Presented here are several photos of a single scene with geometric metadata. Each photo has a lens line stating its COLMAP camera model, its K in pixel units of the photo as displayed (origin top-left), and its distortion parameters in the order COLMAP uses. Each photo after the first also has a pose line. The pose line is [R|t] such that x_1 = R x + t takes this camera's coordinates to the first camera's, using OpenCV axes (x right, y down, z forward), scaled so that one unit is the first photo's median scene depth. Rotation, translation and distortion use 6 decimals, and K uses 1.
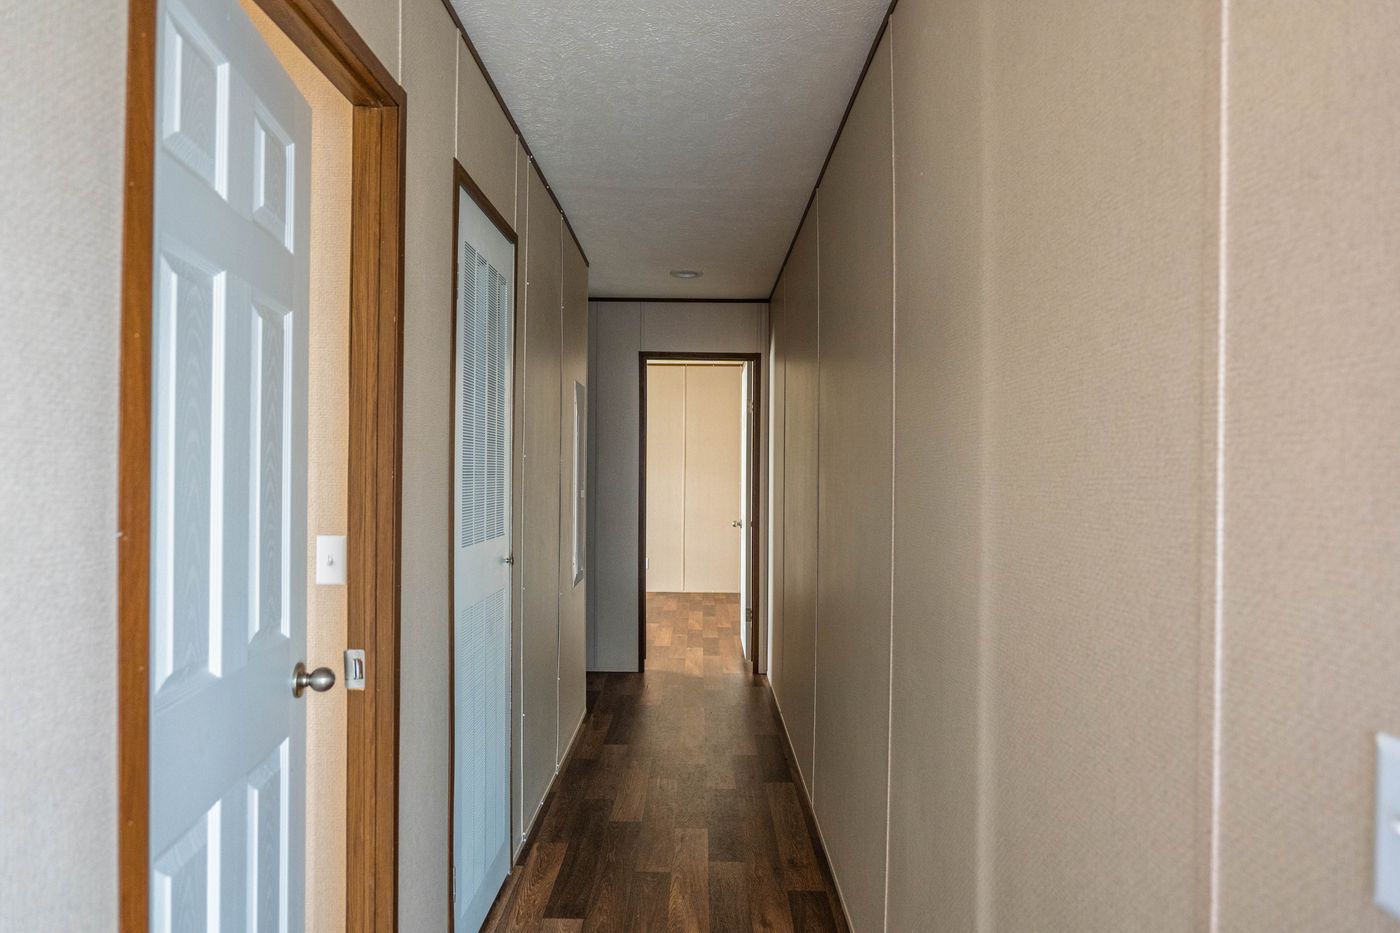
lens RADIAL K [[816.5, 0, 701.1], [0, 816.5, 463.2], [0, 0, 1]] dist [-0.036048, 0.023016]
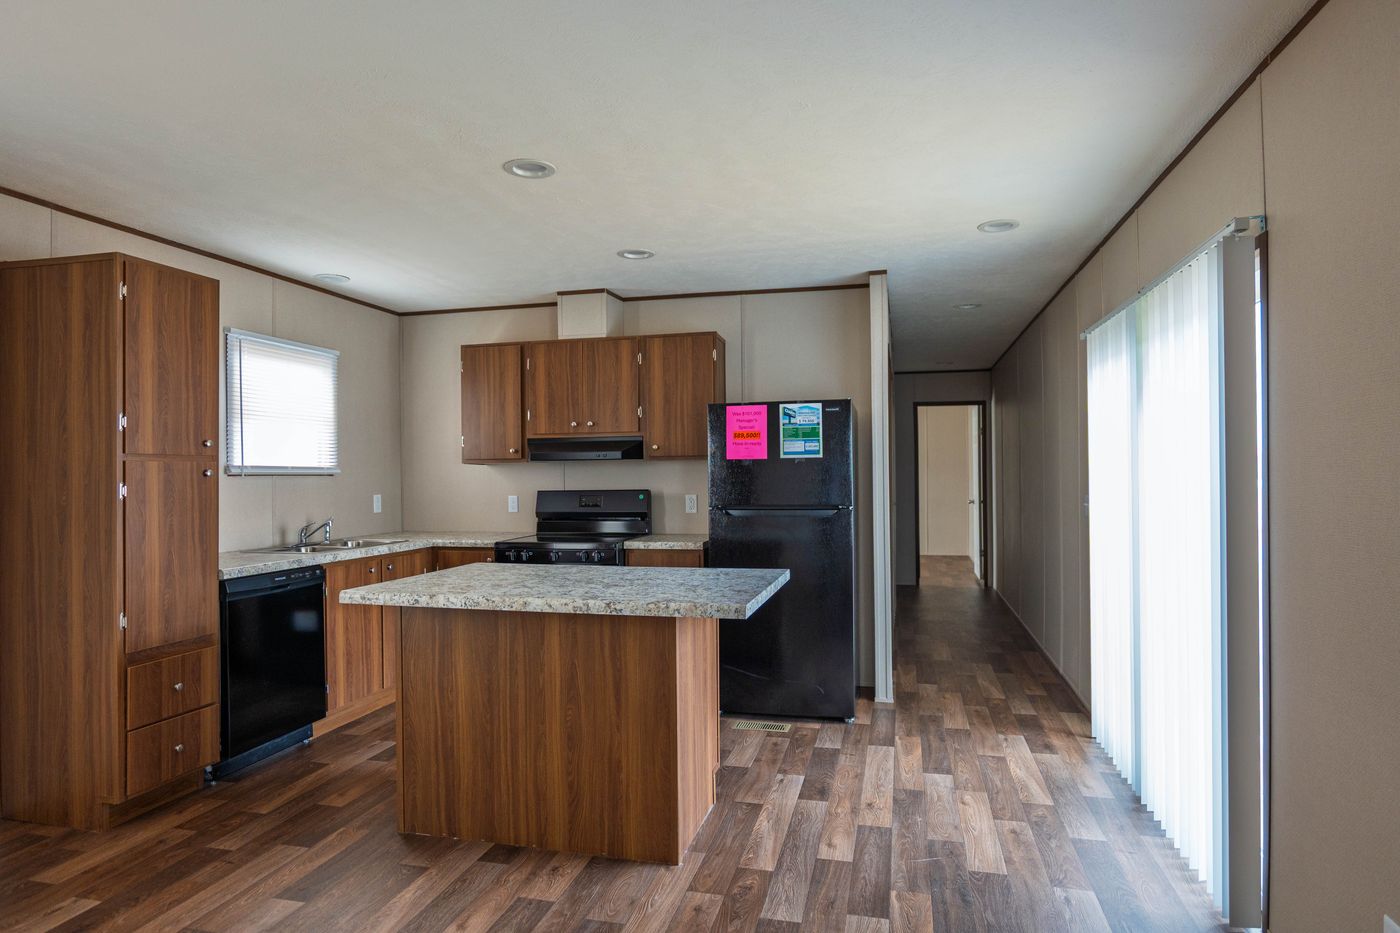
lens RADIAL K [[816.5, 0, 697.0], [0, 816.5, 474.3], [0, 0, 1]] dist [-0.036048, 0.023016]
pose [[0.968518, -0.016515, -0.248397, -0.093400], [0.016869, 0.999857, -0.000704, 0.011558], [0.248373, -0.003509, 0.968658, -0.806478]]
